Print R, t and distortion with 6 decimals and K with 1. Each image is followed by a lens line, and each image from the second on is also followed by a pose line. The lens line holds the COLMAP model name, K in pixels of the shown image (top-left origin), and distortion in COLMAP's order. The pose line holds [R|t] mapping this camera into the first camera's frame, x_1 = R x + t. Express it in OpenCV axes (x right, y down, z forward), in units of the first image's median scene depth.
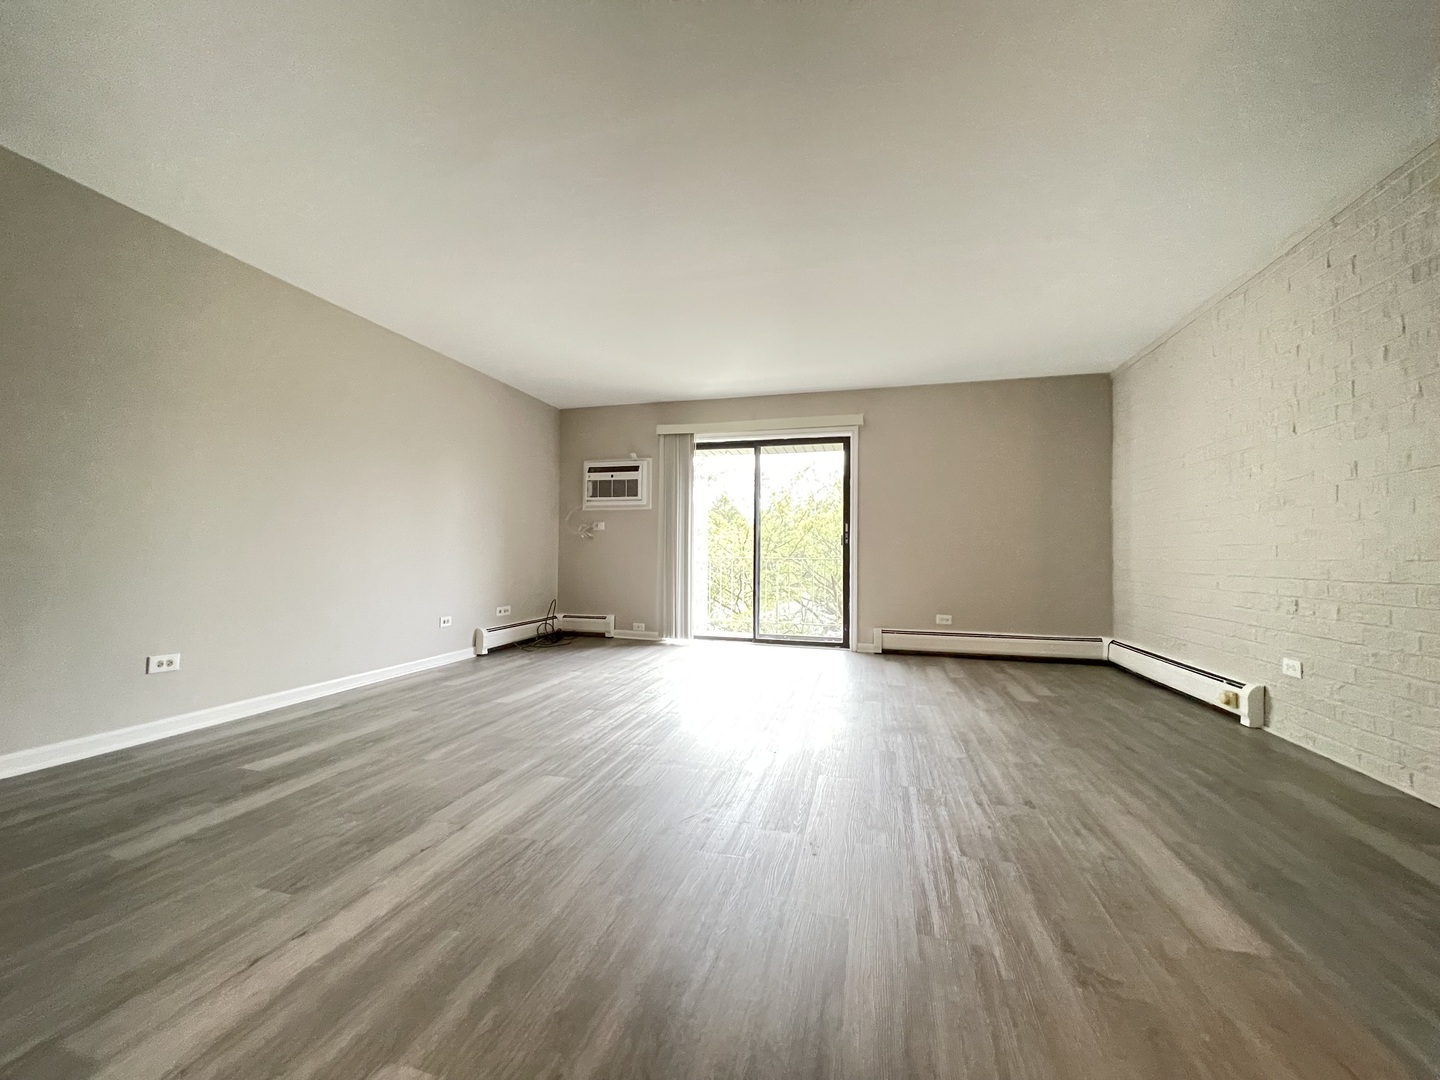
lens RADIAL K [[577.2, 0, 708.8], [0, 577.2, 539.8], [0, 0, 1]] dist [-0.001404, -0.000853]
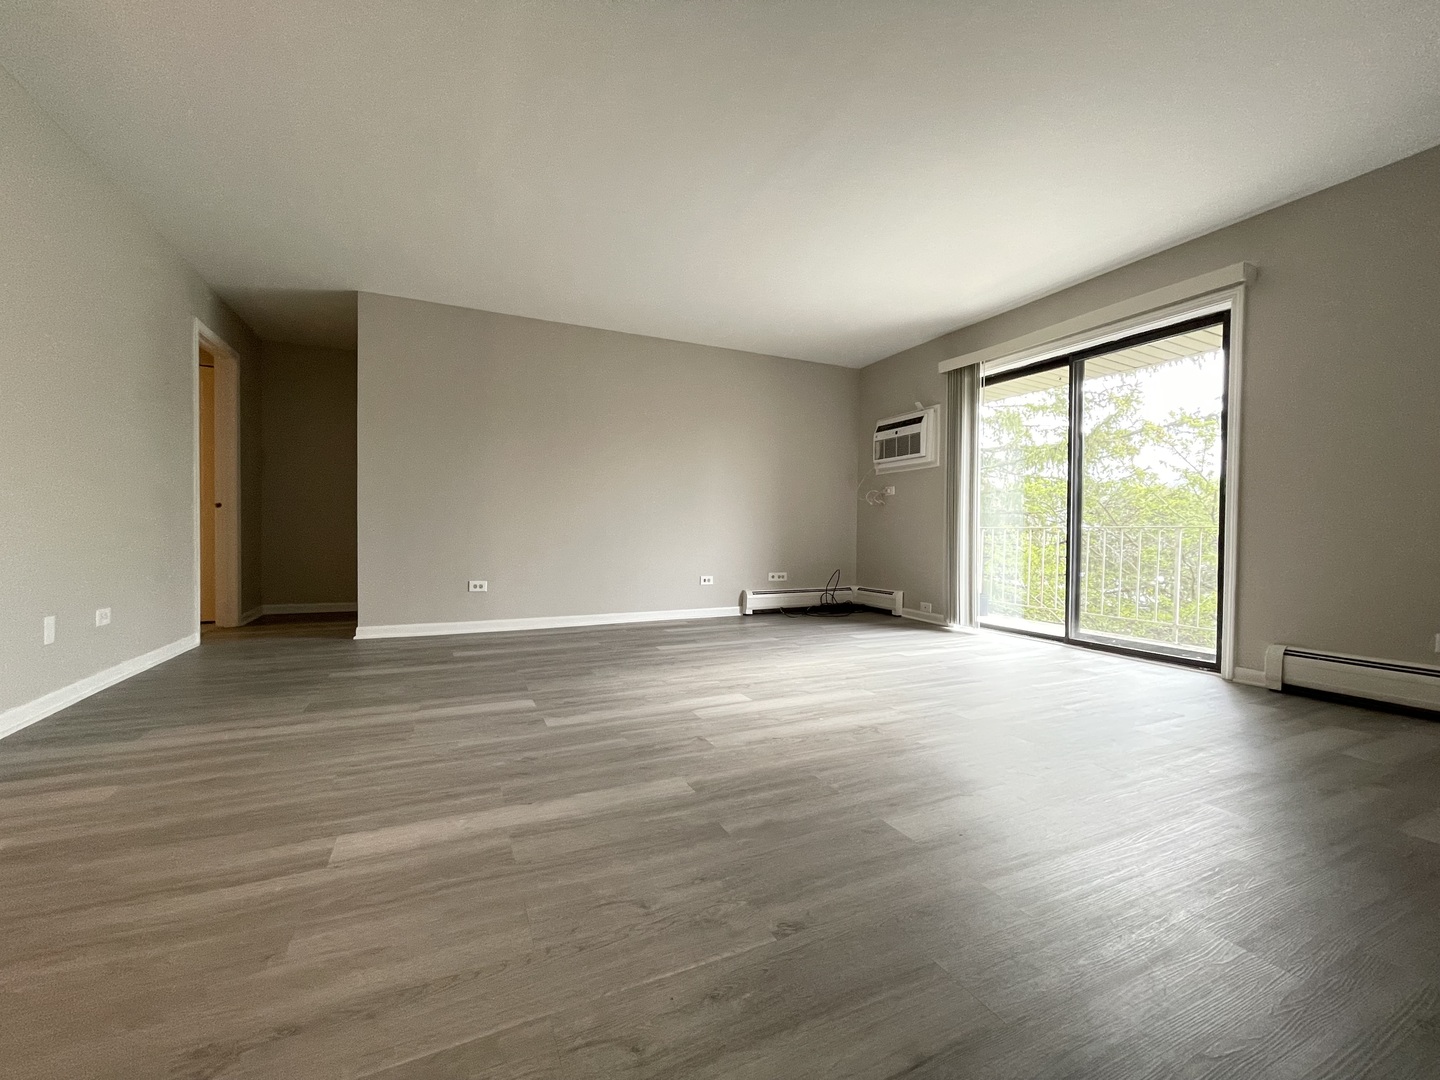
lens RADIAL K [[577.2, 0, 708.8], [0, 577.2, 539.8], [0, 0, 1]] dist [-0.001404, -0.000853]
pose [[0.649445, 0.007045, -0.760376, 0.348005], [0.016619, 0.999587, 0.023456, 0.029846], [0.760227, -0.027870, 0.649059, 0.227933]]
